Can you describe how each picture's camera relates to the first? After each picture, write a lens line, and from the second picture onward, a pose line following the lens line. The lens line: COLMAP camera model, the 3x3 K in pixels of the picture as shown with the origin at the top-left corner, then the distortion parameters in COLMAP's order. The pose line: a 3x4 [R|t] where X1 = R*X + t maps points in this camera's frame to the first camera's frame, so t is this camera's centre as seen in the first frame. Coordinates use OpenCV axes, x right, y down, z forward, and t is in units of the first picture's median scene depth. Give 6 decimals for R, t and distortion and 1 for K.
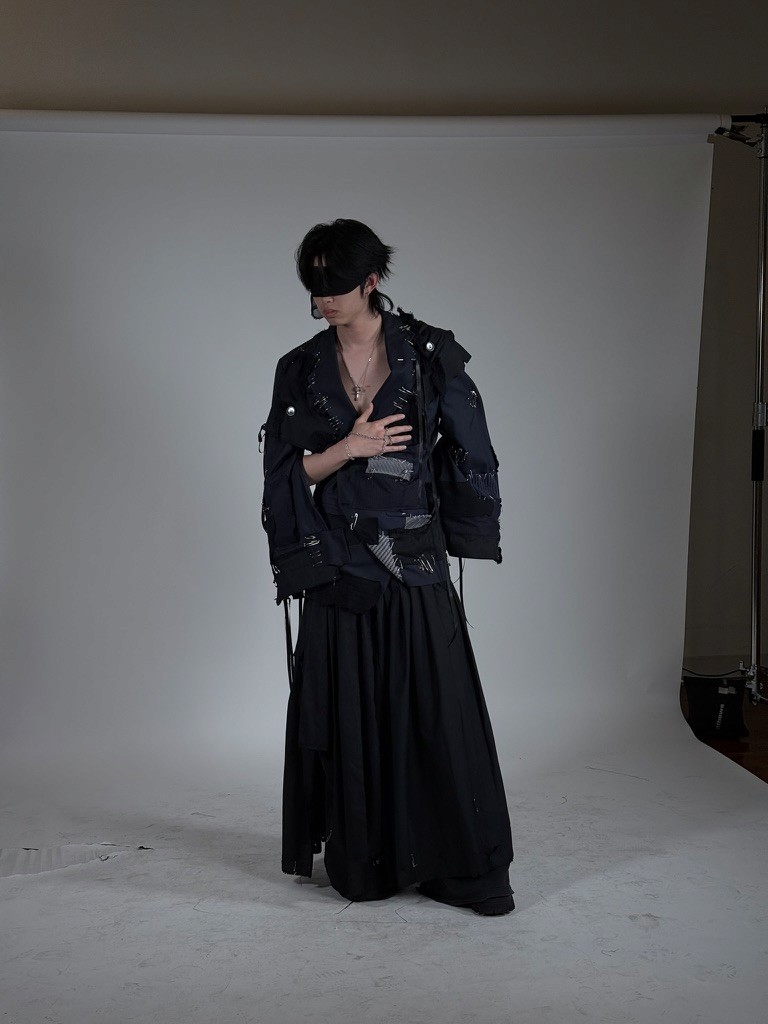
lens RADIAL K [[1409.9, 0, 360.4], [0, 1409.9, 532.2], [0, 0, 1]] dist [0.225858, -0.632646]
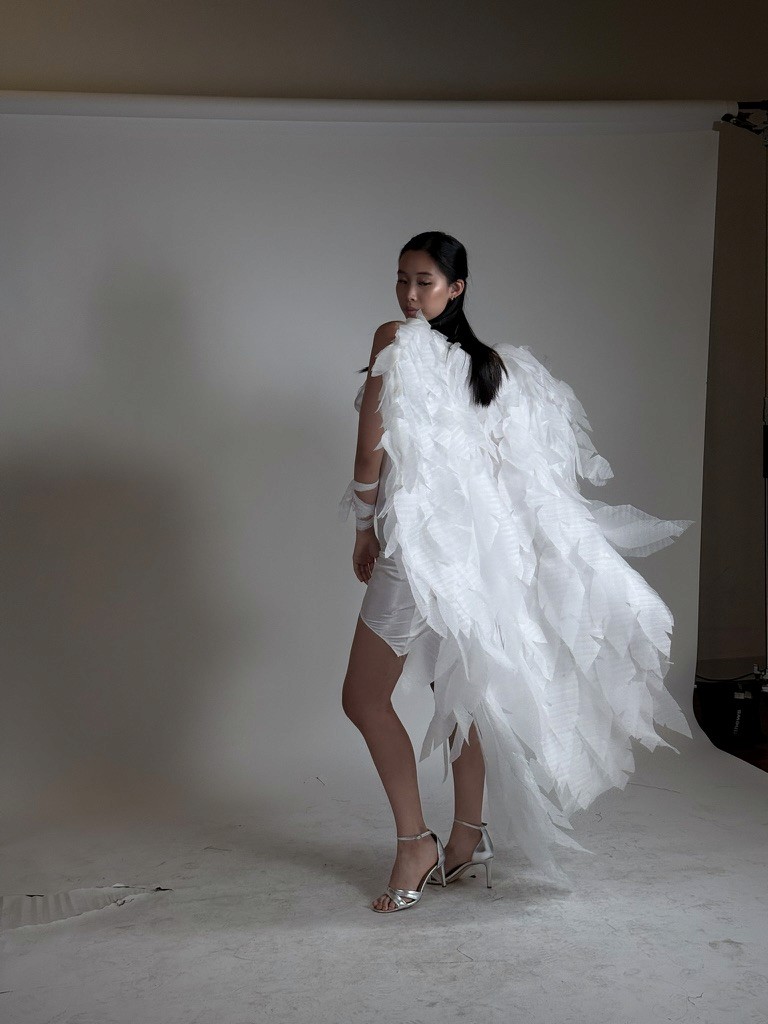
lens RADIAL K [[1418.2, 0, 384.0], [0, 1418.2, 512.0], [0, 0, 1]] dist [0.227088, -0.595455]
pose [[0.996182, -0.020197, 0.084931, -0.082679], [0.021973, 0.999558, -0.020020, 0.001502], [-0.084489, 0.021809, 0.996186, 0.064129]]
